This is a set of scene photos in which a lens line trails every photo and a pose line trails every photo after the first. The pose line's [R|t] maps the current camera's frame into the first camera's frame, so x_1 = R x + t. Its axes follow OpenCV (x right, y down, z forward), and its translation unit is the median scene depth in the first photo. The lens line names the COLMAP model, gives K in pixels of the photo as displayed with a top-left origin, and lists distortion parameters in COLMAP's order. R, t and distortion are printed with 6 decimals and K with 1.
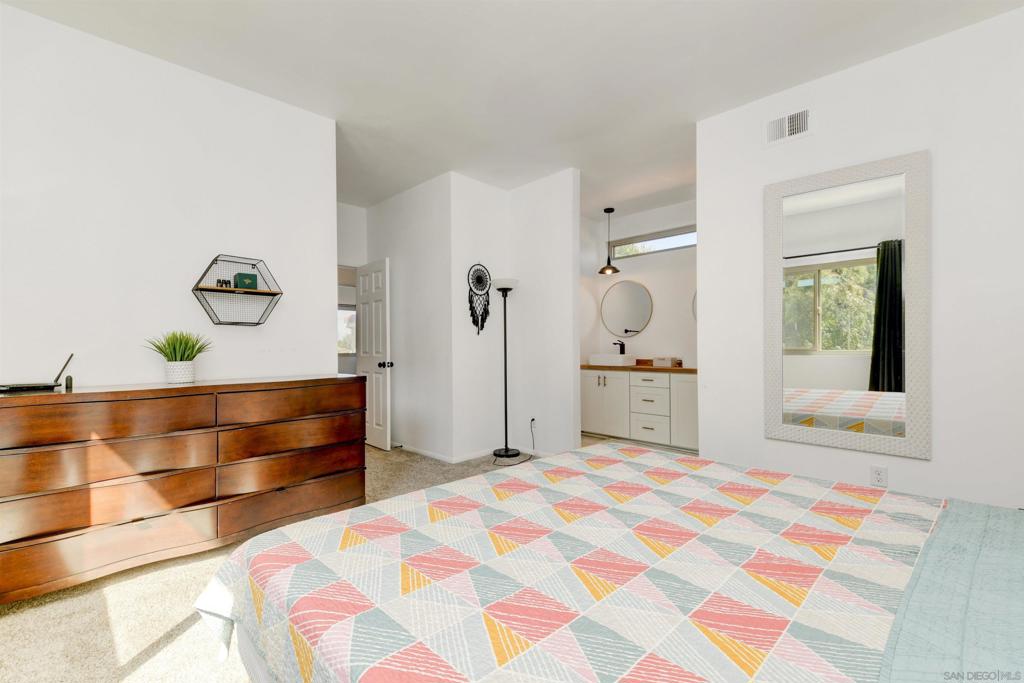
lens RADIAL K [[454.0, 0, 512.0], [0, 454.0, 341.5], [0, 0, 1]] dist [0.050335, -0.027611]
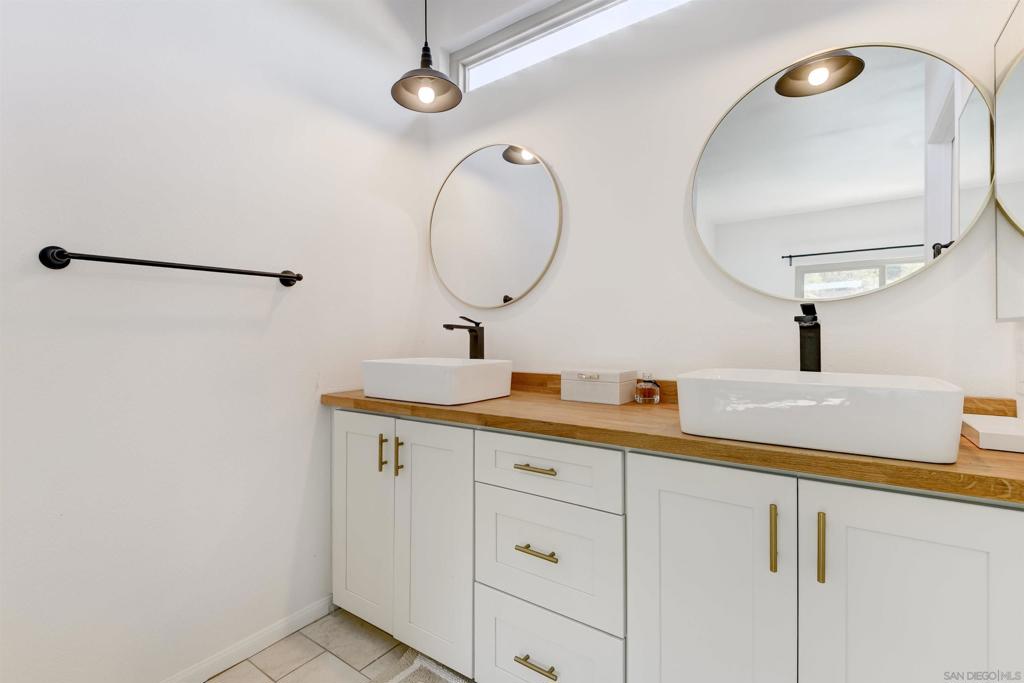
lens RADIAL K [[454.0, 0, 512.0], [0, 454.0, 341.5], [0, 0, 1]] dist [0.050335, -0.027611]
pose [[0.983388, 0.005530, 0.181432, 0.214322], [-0.007927, 0.999891, 0.012489, 0.011468], [-0.181344, -0.013720, 0.983324, 0.683624]]
